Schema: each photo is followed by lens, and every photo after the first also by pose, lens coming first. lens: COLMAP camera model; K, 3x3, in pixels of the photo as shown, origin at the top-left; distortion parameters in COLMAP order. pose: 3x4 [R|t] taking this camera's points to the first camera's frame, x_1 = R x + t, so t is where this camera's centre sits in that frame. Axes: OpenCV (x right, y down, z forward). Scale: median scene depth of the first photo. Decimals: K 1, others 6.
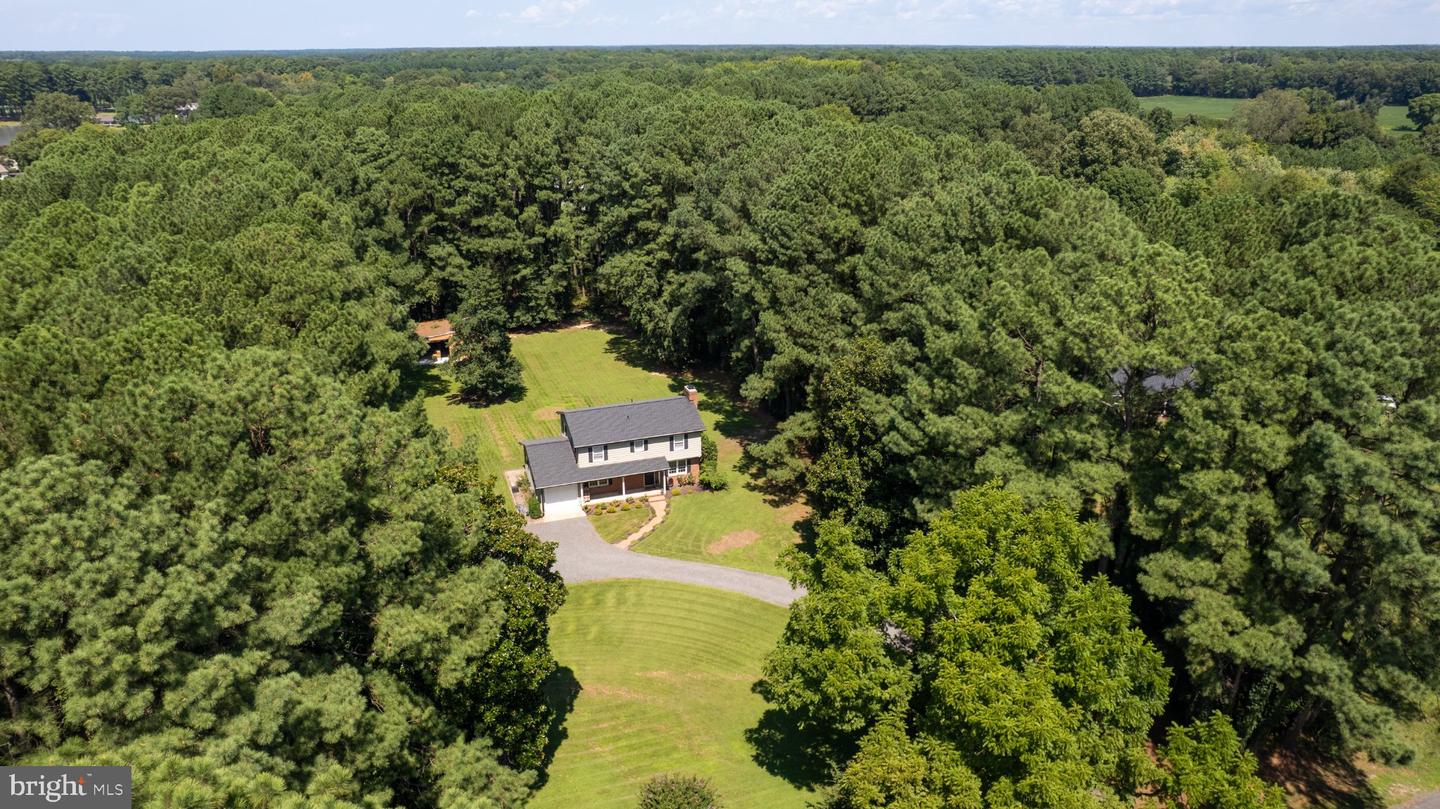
lens RADIAL K [[939.0, 0, 725.4], [0, 939.0, 403.6], [0, 0, 1]] dist [-0.062716, 0.059593]
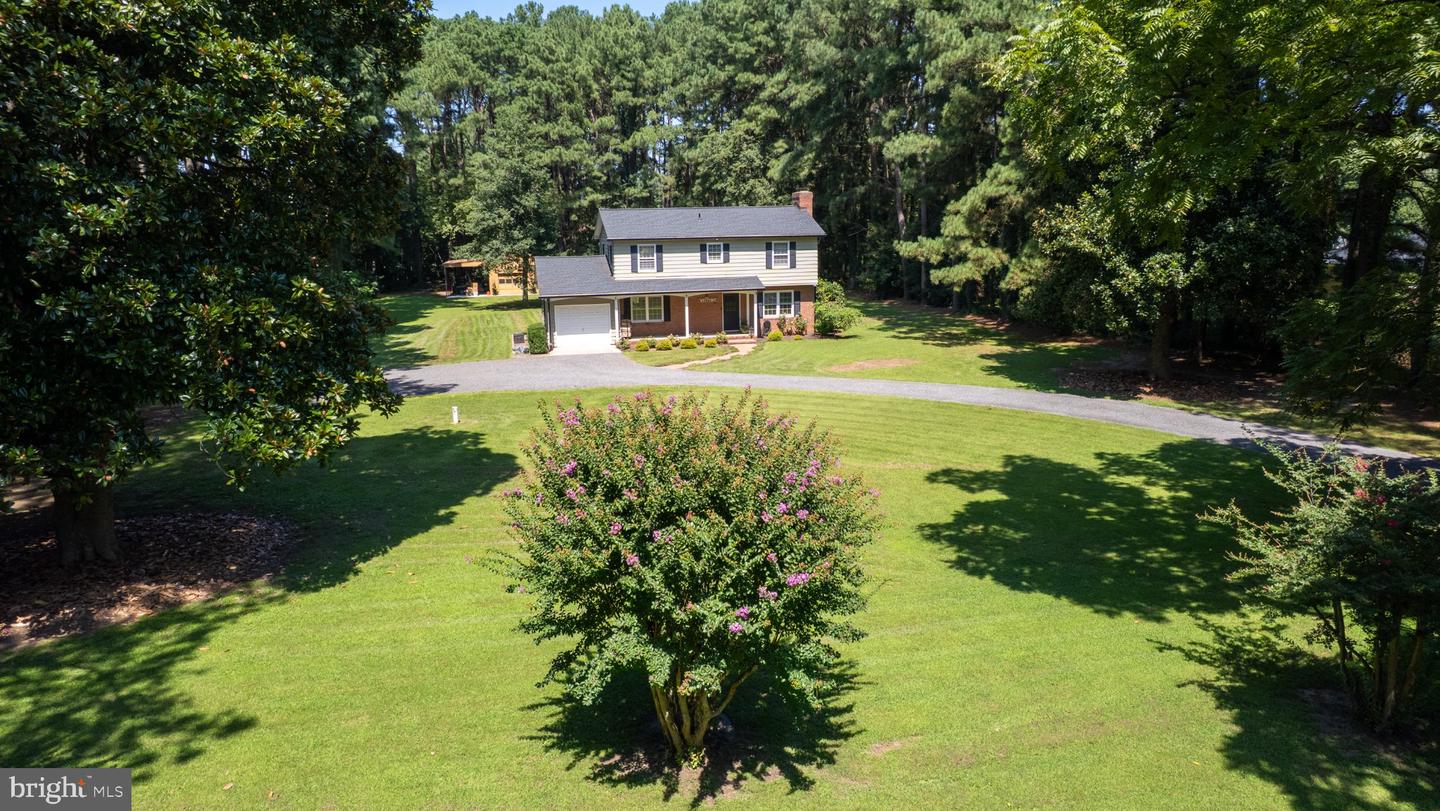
lens RADIAL K [[953.7, 0, 732.0], [0, 953.7, 404.3], [0, 0, 1]] dist [-0.052275, 0.001311]
pose [[0.992341, 0.004631, -0.123445, -0.004533], [-0.026567, 0.983914, -0.176657, 0.260661], [0.120642, 0.178584, 0.976501, 0.432742]]
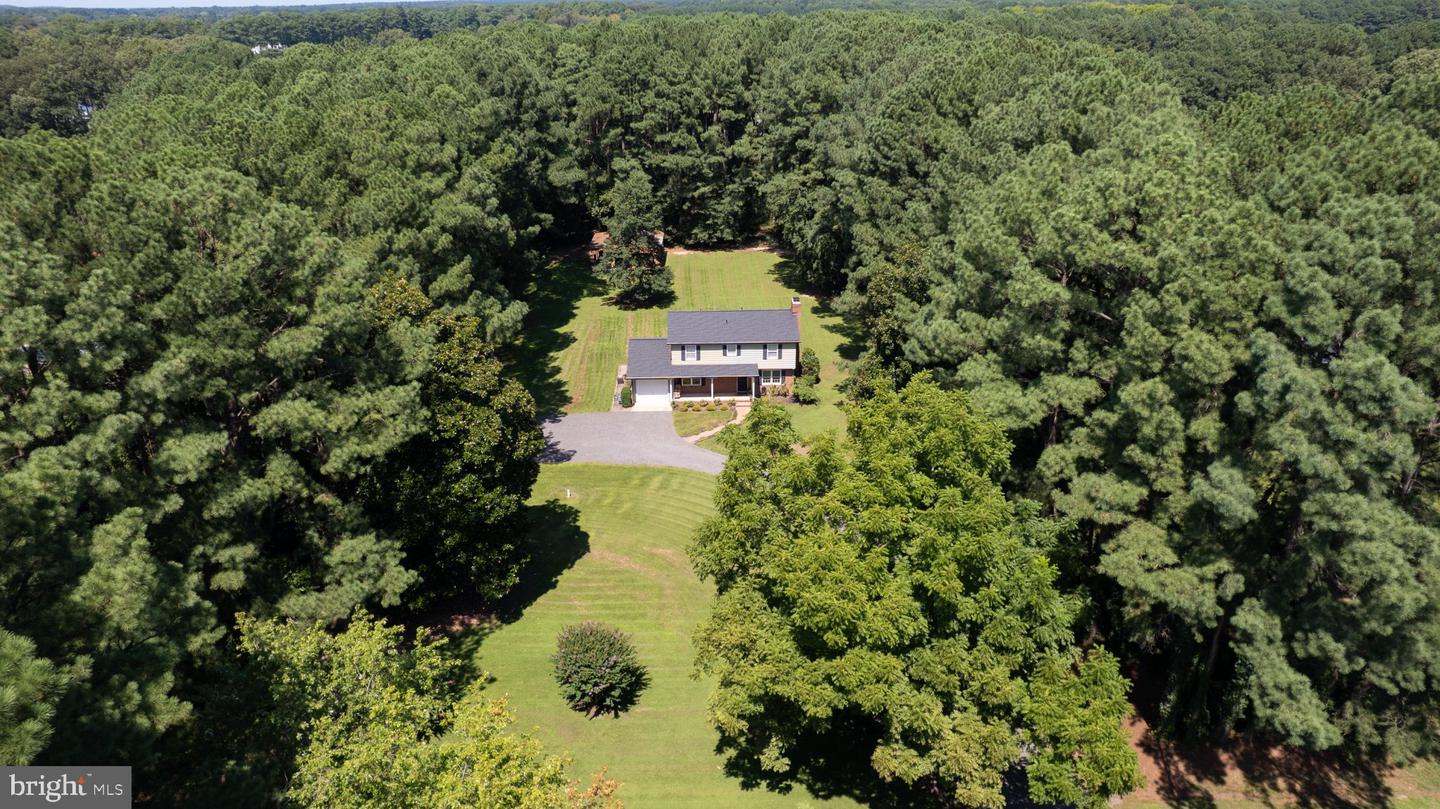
lens RADIAL K [[939.0, 0, 725.4], [0, 939.0, 403.6], [0, 0, 1]] dist [-0.062716, 0.059593]
pose [[0.950834, 0.118317, -0.286209, 0.207674], [-0.104742, 0.992544, 0.062339, 0.041451], [0.291451, -0.029296, 0.956137, 0.023611]]
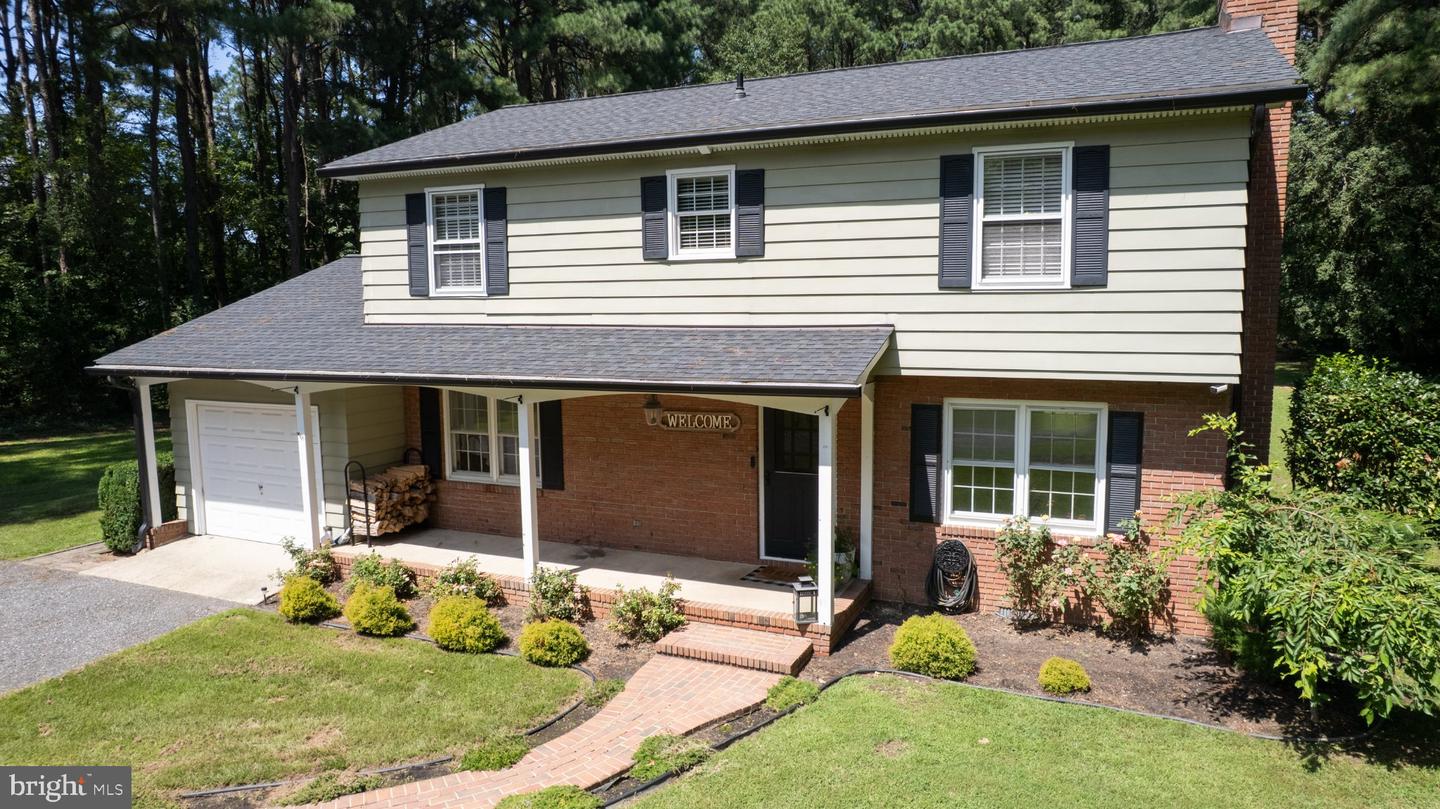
lens RADIAL K [[951.8, 0, 720.0], [0, 951.8, 404.5], [0, 0, 1]] dist [-0.068015, 0.060569]
pose [[0.723305, 0.069072, -0.687066, 0.005800], [-0.237727, 0.959071, -0.153849, 0.095518], [0.648318, 0.274614, 0.710121, 0.948920]]
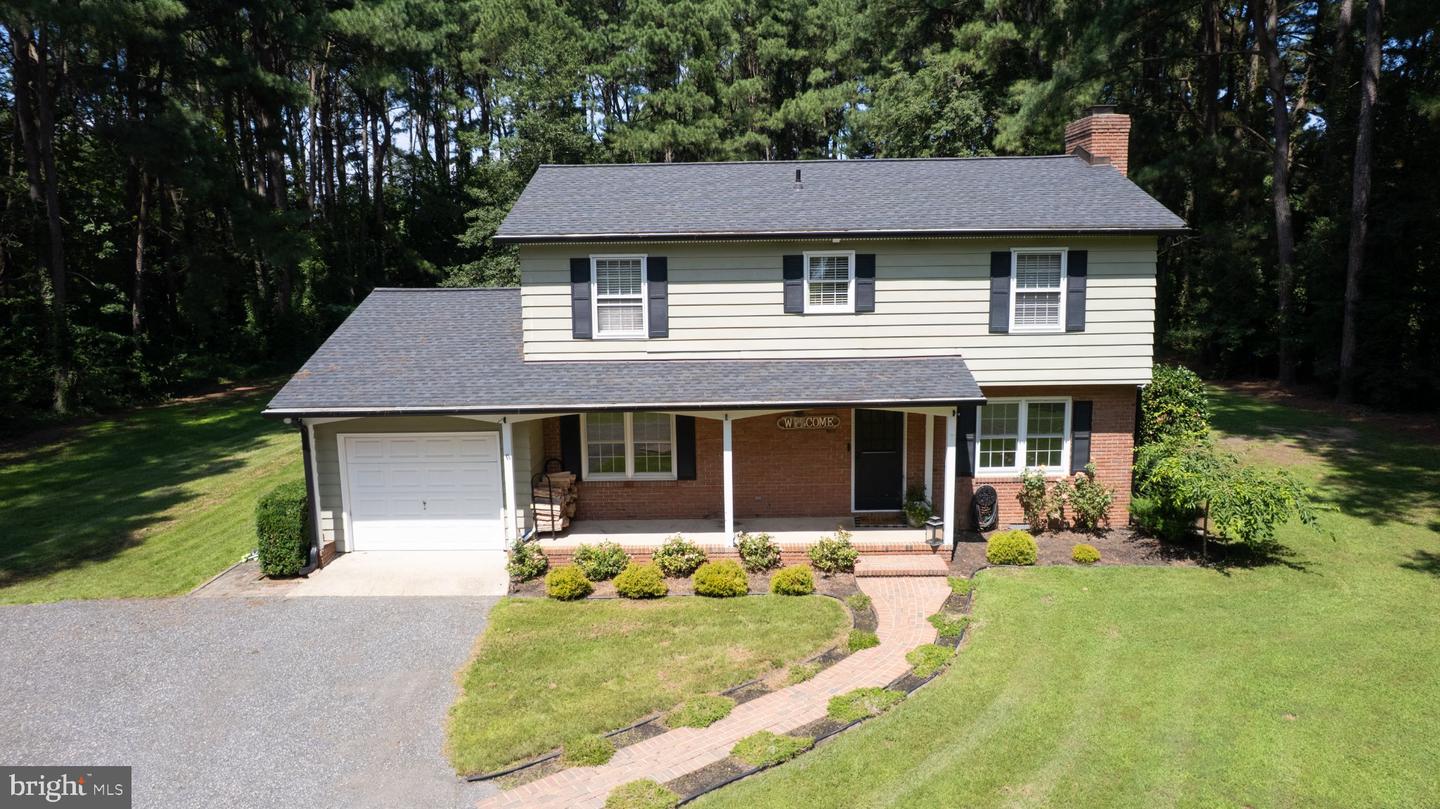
lens RADIAL K [[953.7, 0, 732.0], [0, 953.7, 403.3], [0, 0, 1]] dist [-0.052275, 0.001311]
pose [[0.940425, 0.036775, -0.338007, -0.044225], [-0.107116, 0.975554, -0.191887, 0.115278], [0.322687, 0.216661, 0.921374, 0.846524]]
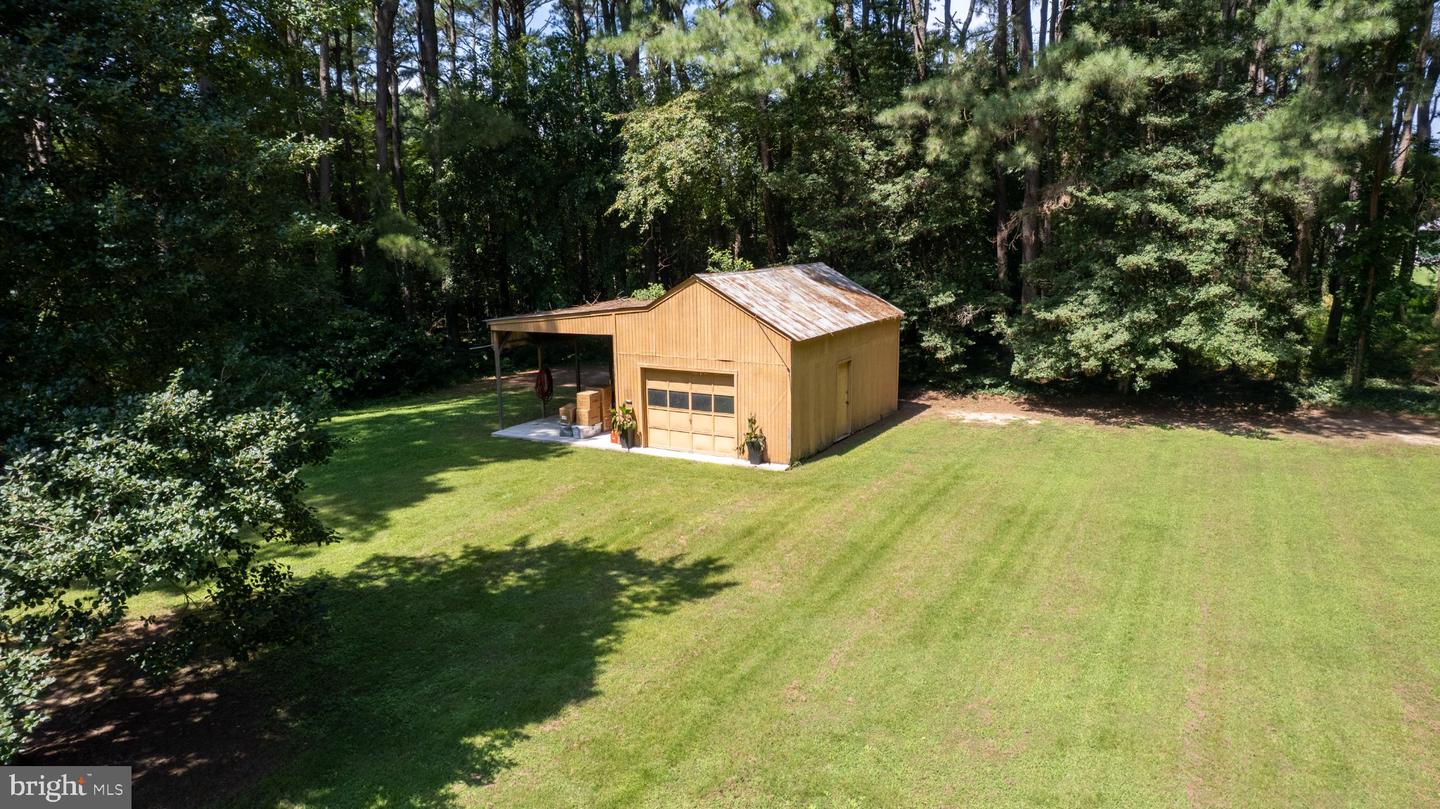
lens RADIAL K [[939.0, 0, 725.4], [0, 939.0, 403.6], [0, 0, 1]] dist [-0.062716, 0.059593]
pose [[0.659976, 0.130962, -0.739784, -0.191110], [-0.260452, 0.963508, -0.061787, -0.072200], [0.704696, 0.233456, 0.670001, 1.325116]]
